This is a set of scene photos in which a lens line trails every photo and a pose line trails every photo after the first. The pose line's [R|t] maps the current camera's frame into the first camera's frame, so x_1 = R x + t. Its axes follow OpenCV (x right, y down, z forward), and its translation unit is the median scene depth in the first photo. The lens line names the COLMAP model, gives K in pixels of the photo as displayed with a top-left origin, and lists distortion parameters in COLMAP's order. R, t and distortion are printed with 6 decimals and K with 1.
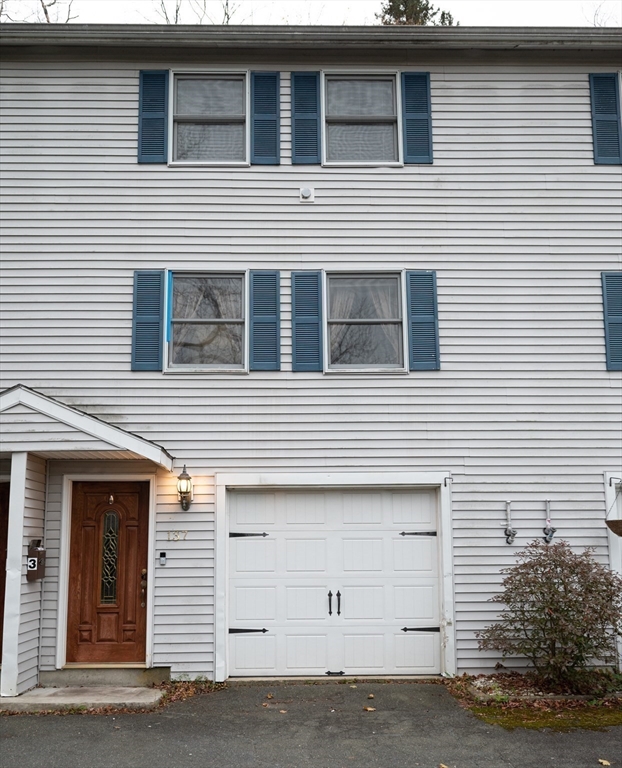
lens RADIAL K [[677.9, 0, 302.8], [0, 677.9, 448.0], [0, 0, 1]] dist [-0.008032, 0.023735]
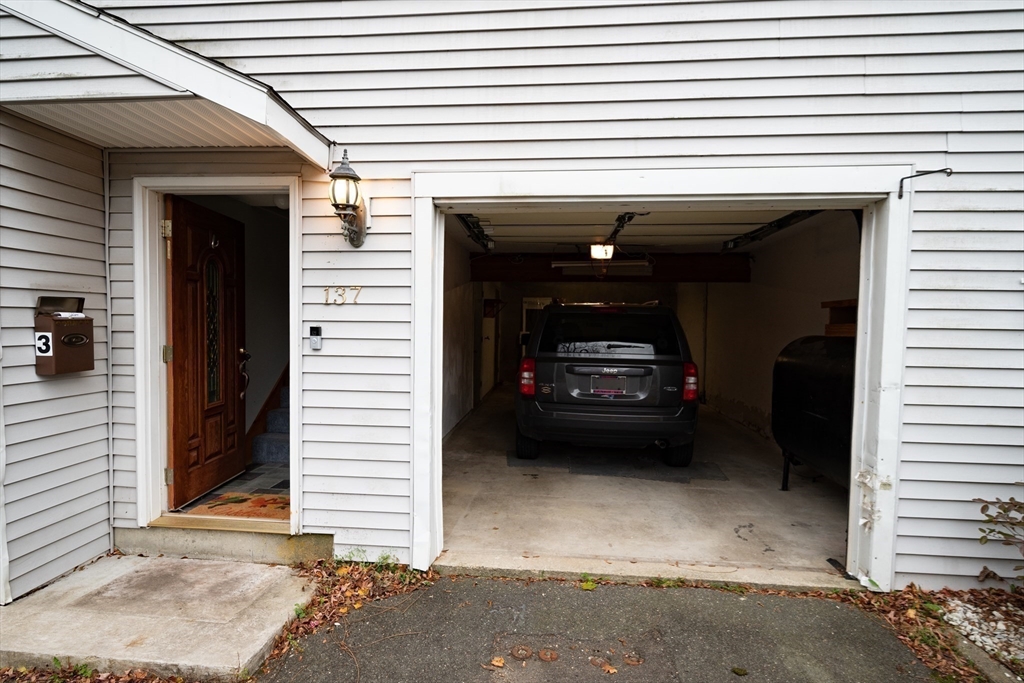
lens RADIAL K [[470.4, 0, 513.7], [0, 470.4, 338.9], [0, 0, 1]] dist [0.001022, 0.000039]
pose [[0.995705, 0.024016, -0.089415, -0.020019], [-0.007560, 0.983635, 0.180017, 0.095688], [0.092275, -0.178567, 0.979591, 0.648744]]
